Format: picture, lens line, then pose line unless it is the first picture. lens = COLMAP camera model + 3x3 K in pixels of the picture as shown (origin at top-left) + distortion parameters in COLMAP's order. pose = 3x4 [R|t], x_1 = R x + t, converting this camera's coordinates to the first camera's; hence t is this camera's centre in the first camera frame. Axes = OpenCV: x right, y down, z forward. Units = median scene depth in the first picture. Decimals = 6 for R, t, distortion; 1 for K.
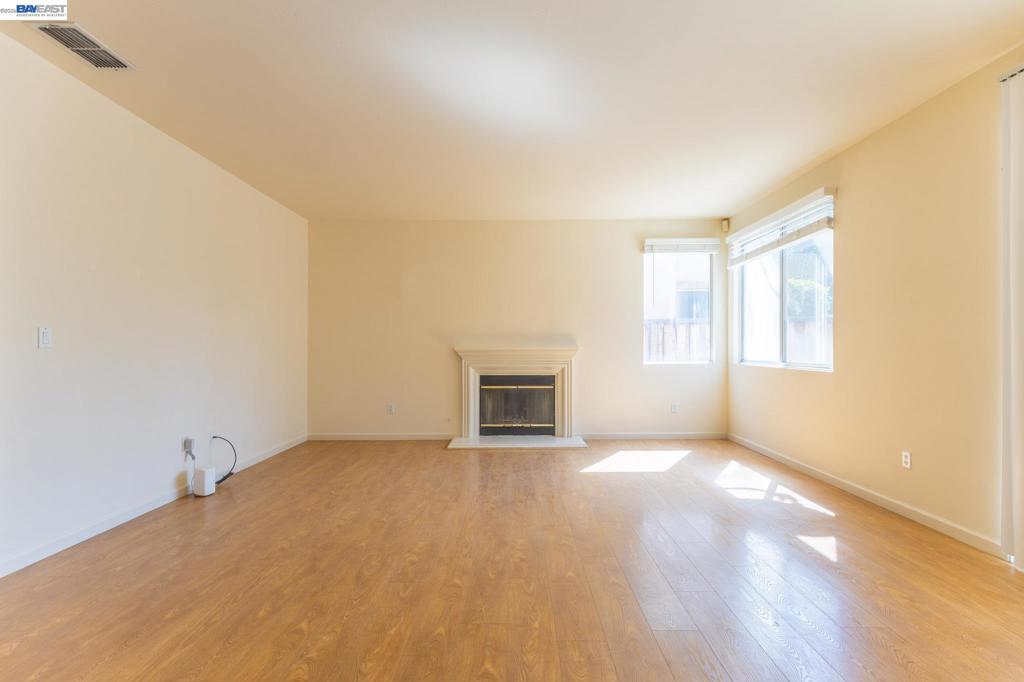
lens RADIAL K [[475.3, 0, 512.0], [0, 475.3, 341.0], [0, 0, 1]] dist [0.000241, -0.000105]
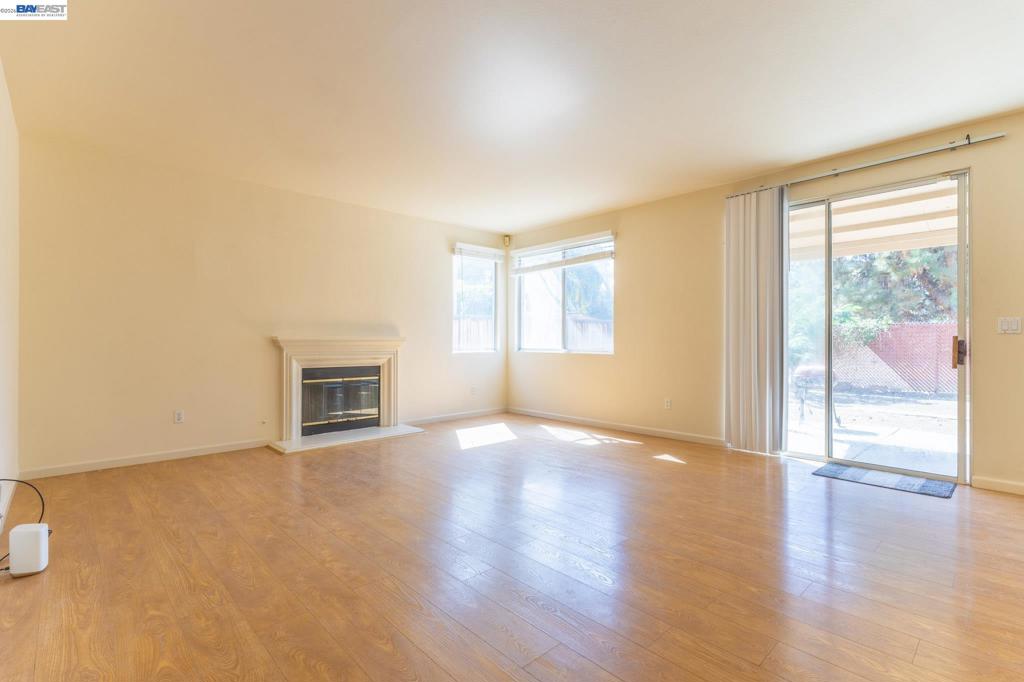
lens RADIAL K [[475.3, 0, 512.0], [0, 475.3, 341.0], [0, 0, 1]] dist [0.000241, -0.000105]
pose [[0.719544, 0.005038, 0.694428, -0.406031], [-0.010187, 0.999943, 0.003300, 0.014662], [-0.694372, -0.009449, 0.719554, 0.094398]]
